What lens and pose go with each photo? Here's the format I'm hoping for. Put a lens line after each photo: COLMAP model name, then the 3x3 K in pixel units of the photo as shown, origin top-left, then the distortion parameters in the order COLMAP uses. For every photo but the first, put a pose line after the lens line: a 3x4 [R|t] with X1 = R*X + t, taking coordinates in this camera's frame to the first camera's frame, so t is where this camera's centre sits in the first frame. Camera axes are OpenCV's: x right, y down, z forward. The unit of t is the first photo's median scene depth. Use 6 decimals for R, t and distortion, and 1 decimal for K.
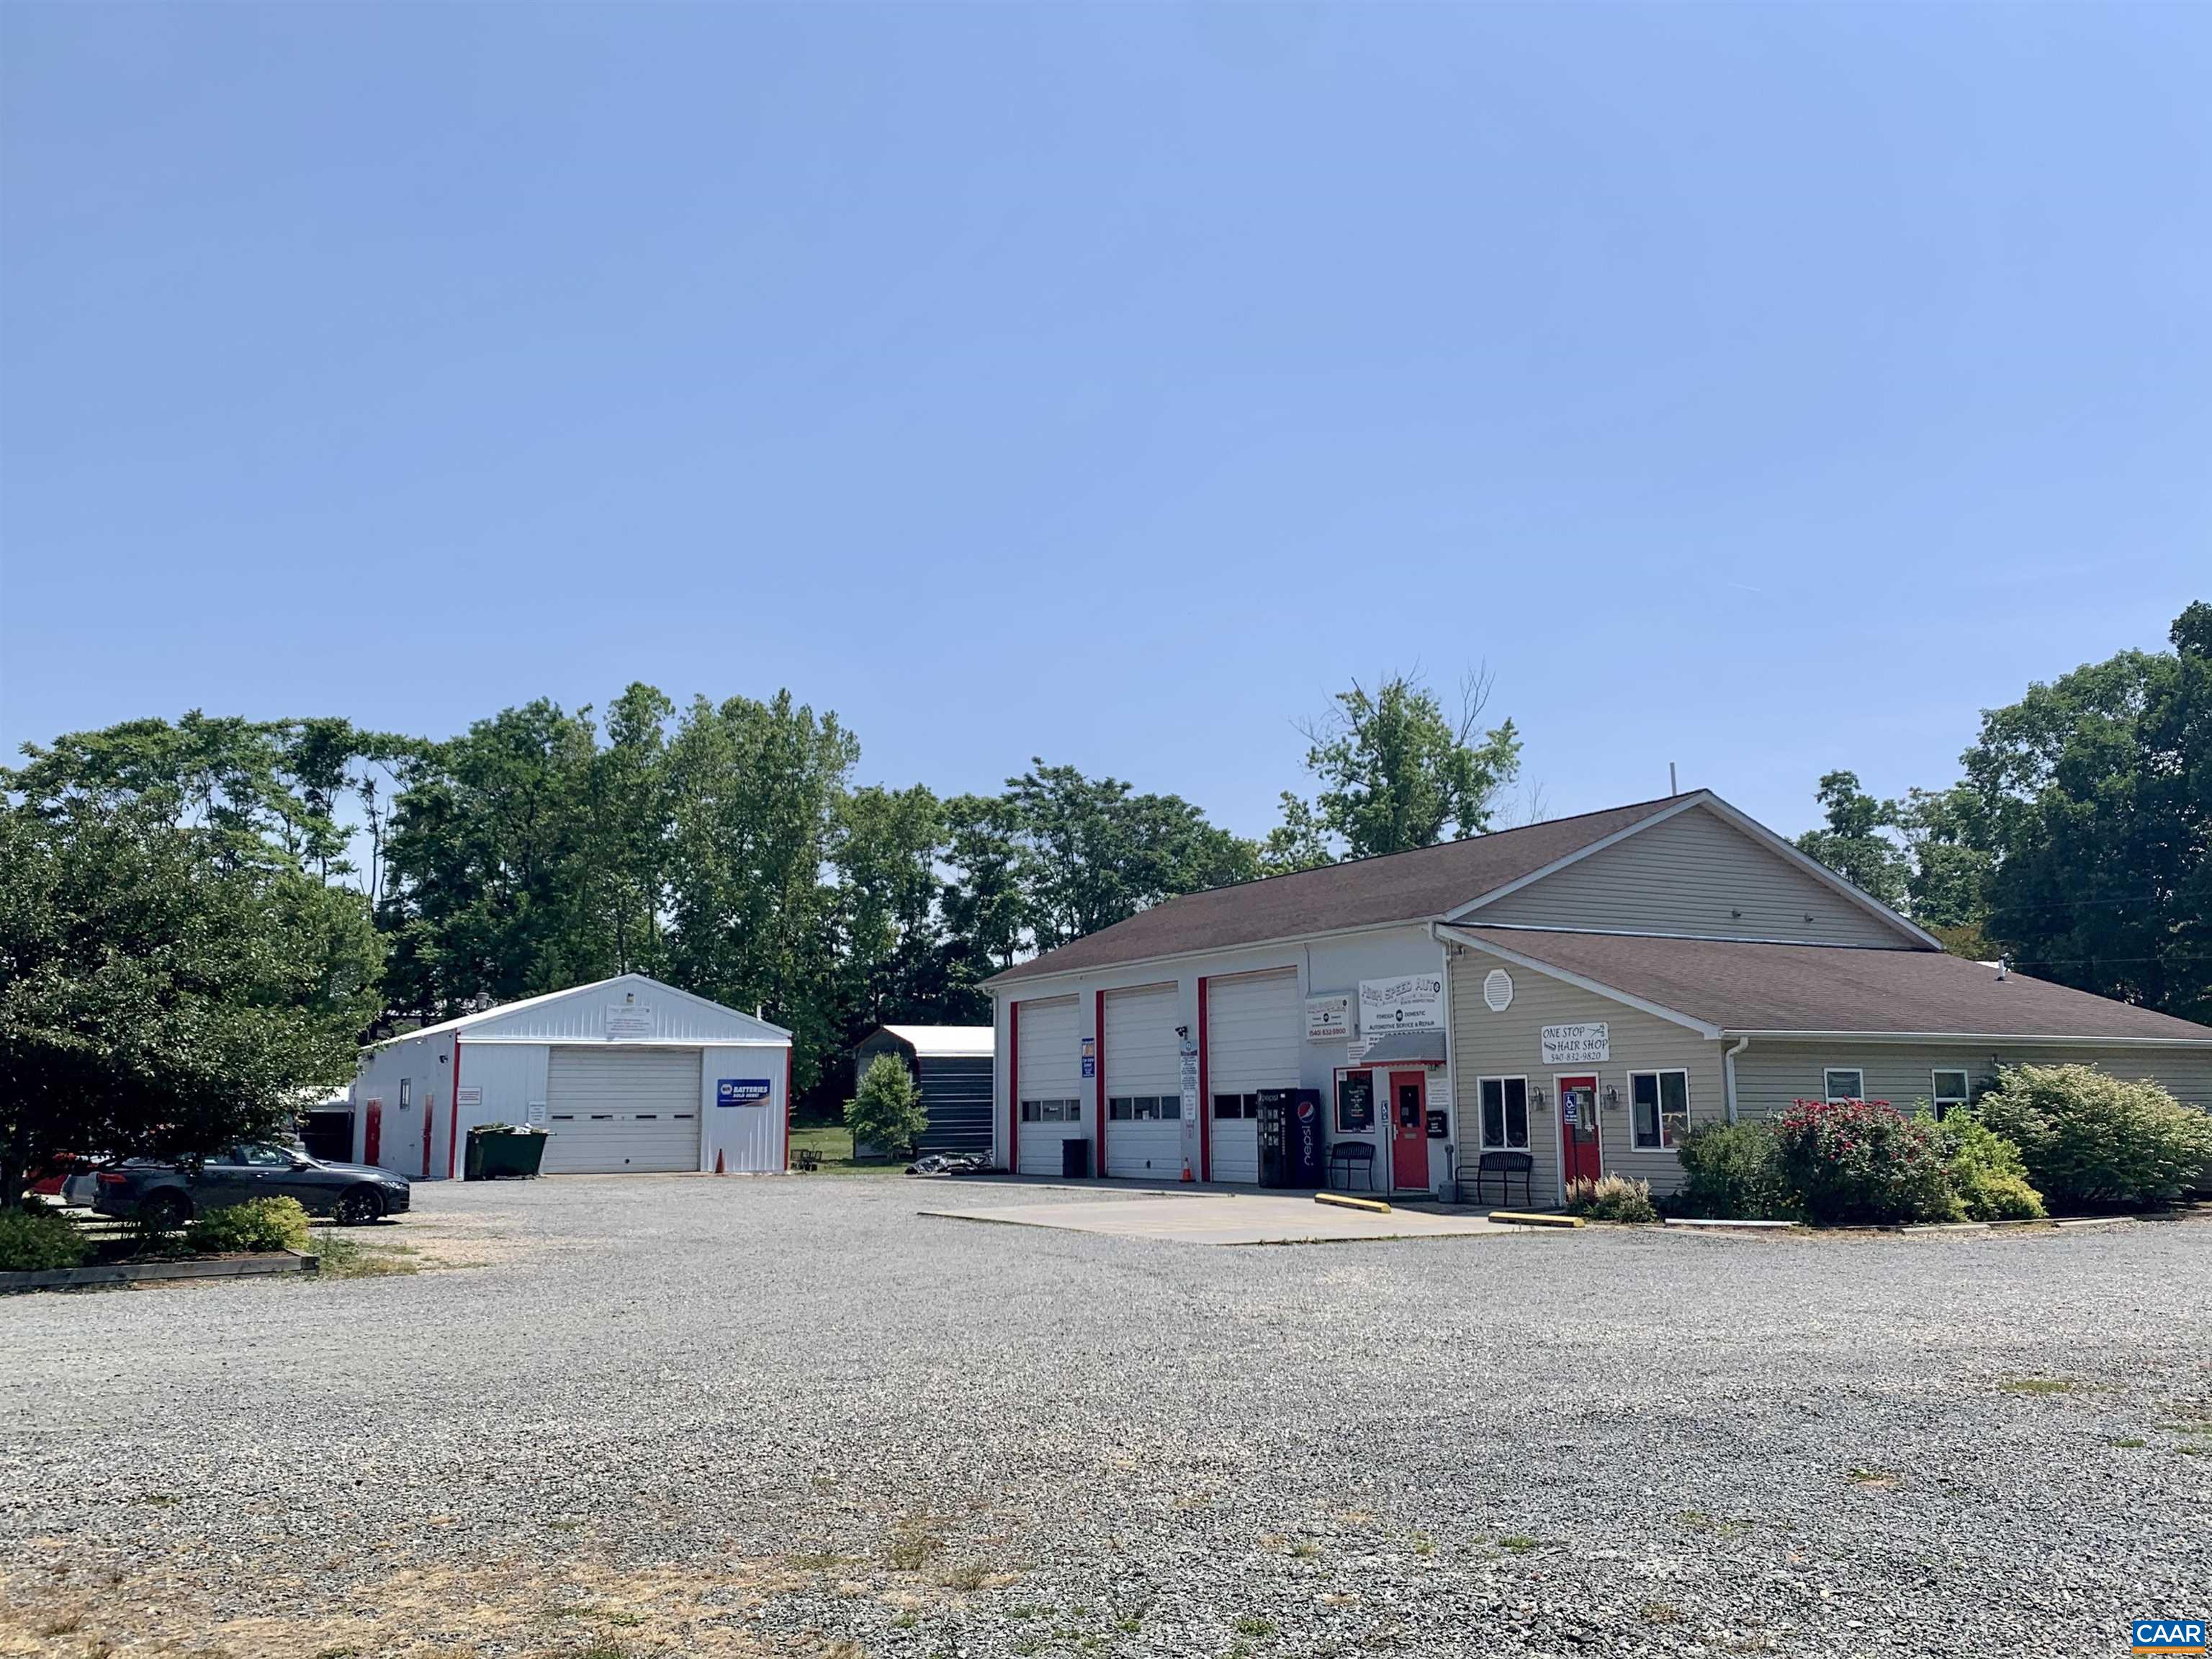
lens RADIAL K [[1956.2, 0, 1100.3], [0, 1956.2, 795.8], [0, 0, 1]] dist [0.119424, -0.245334]
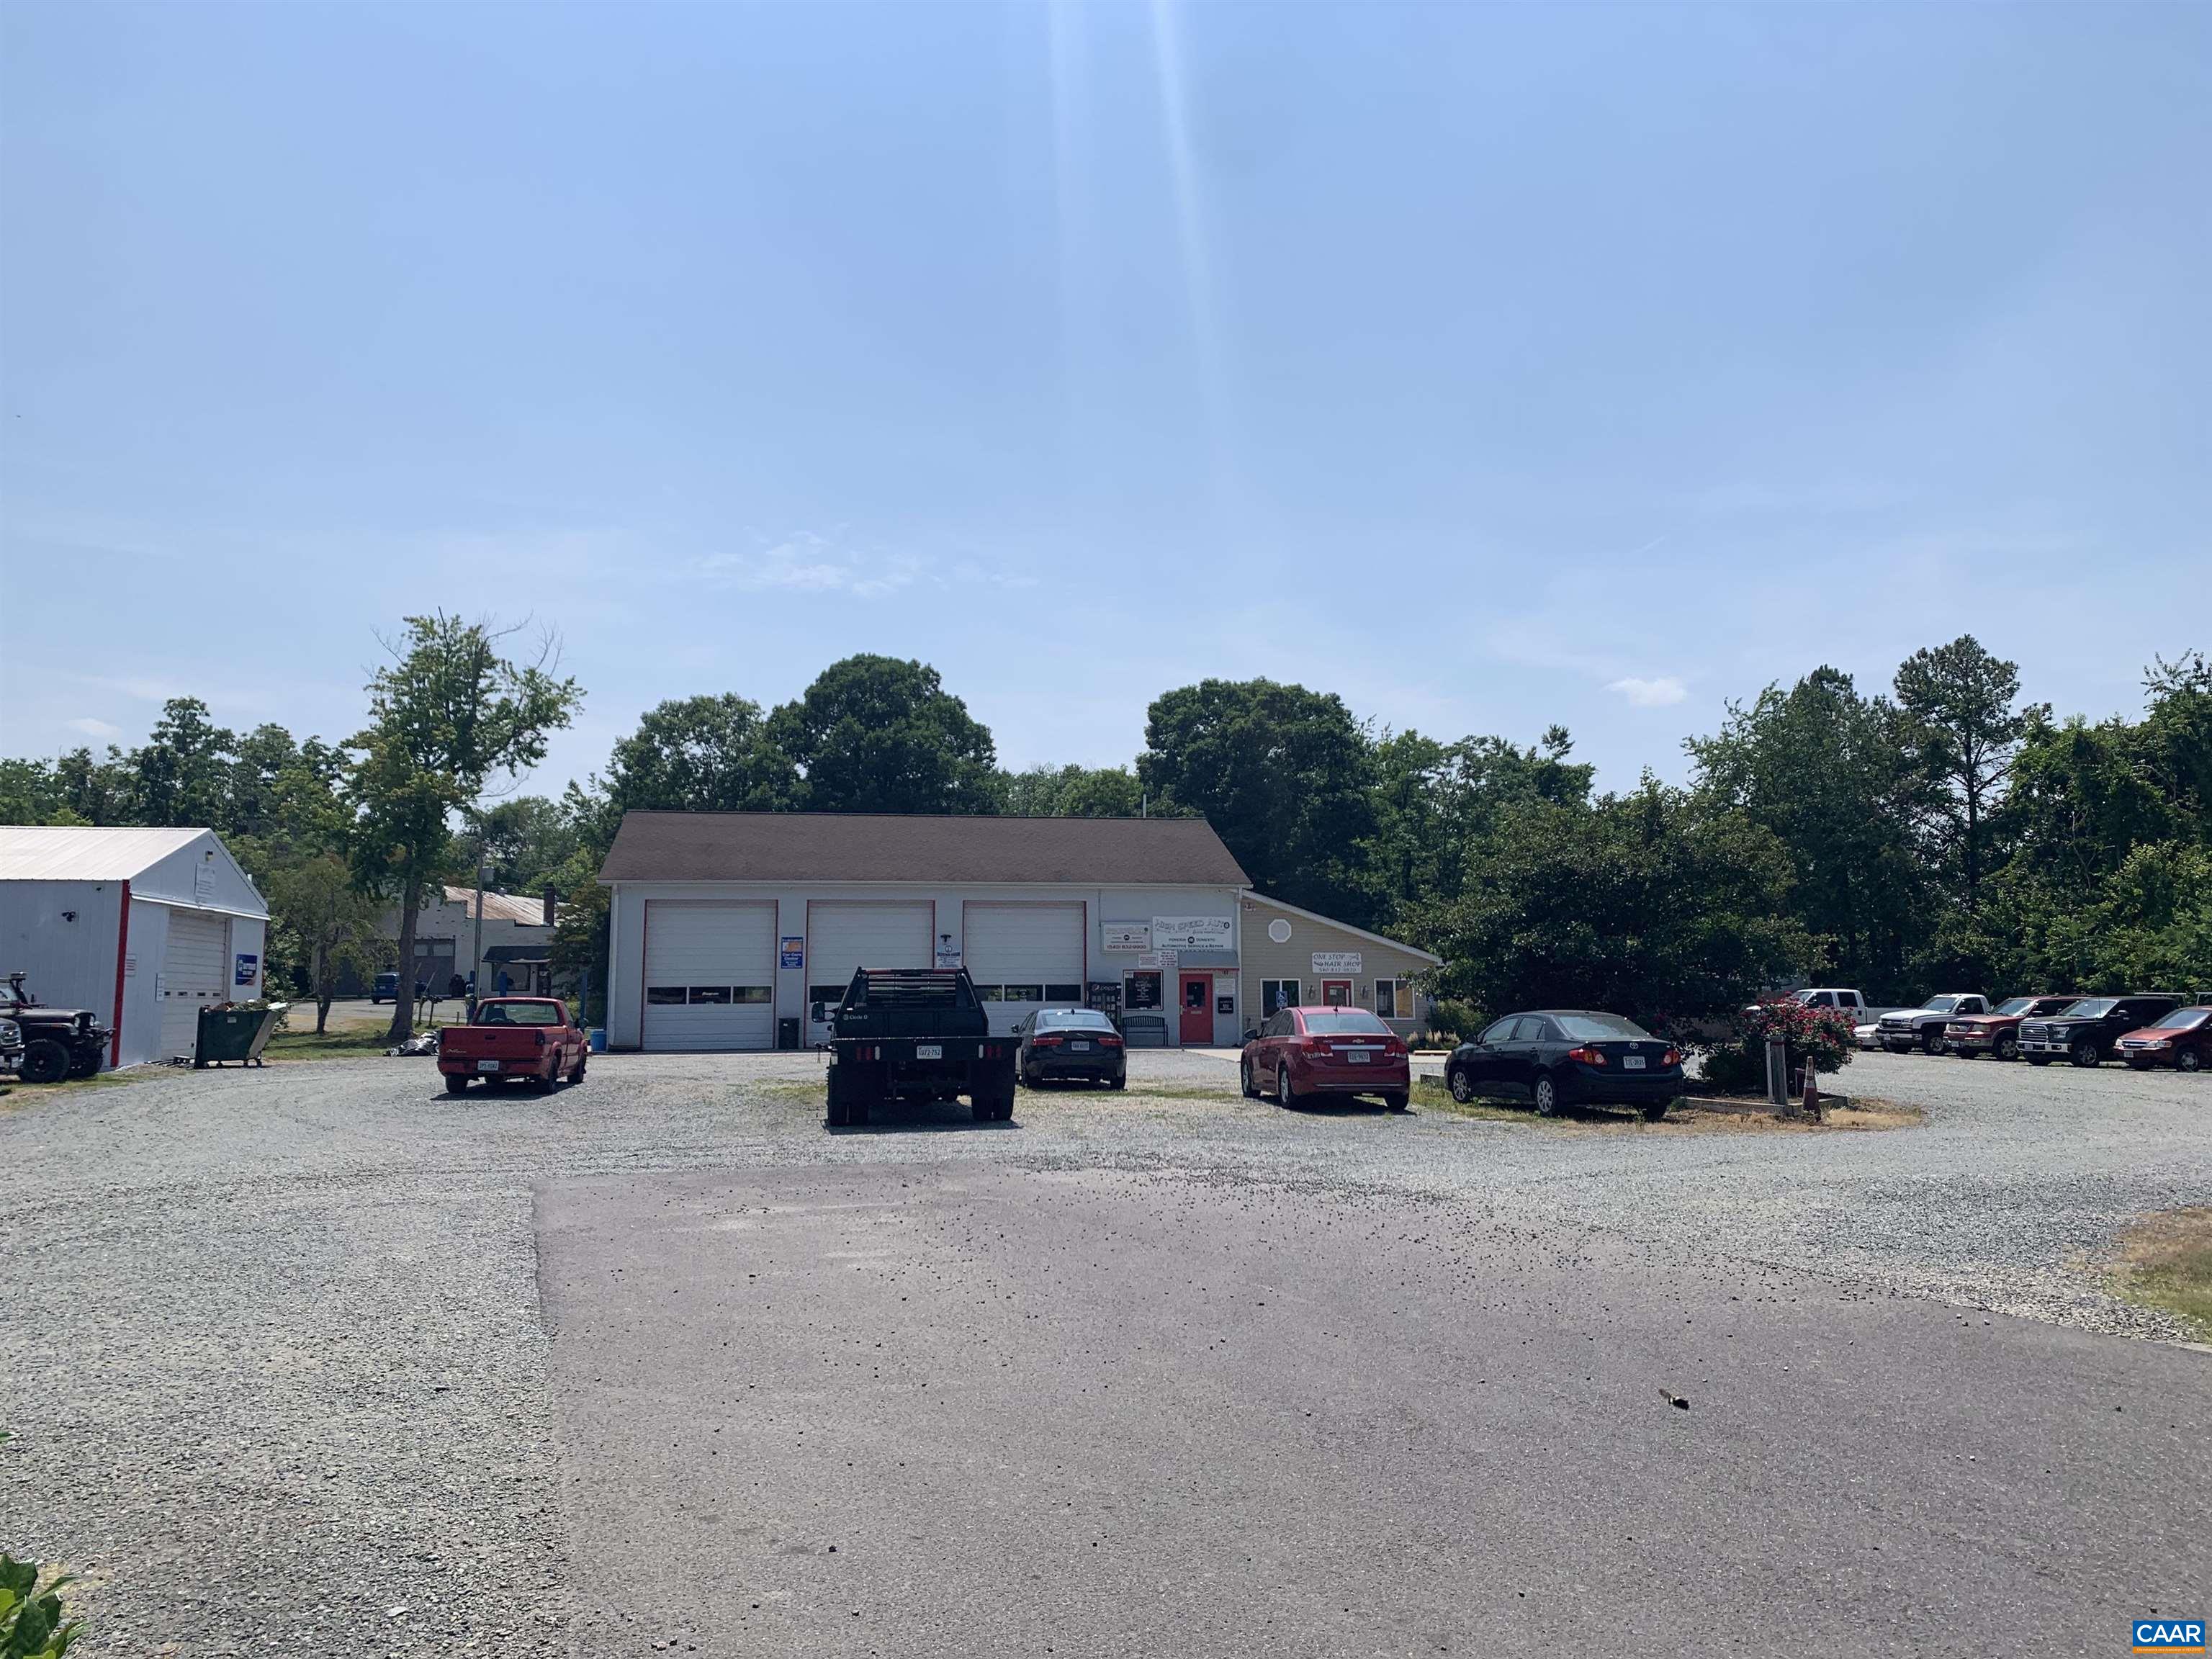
lens RADIAL K [[1692.1, 0, 1094.6], [0, 1692.1, 761.6], [0, 0, 1]] dist [0.067950, -0.002541]
pose [[0.346290, 0.135497, 0.928291, -1.171453], [-0.155811, 0.984078, -0.085517, 0.094591], [-0.925098, -0.115024, 0.361888, 0.552206]]
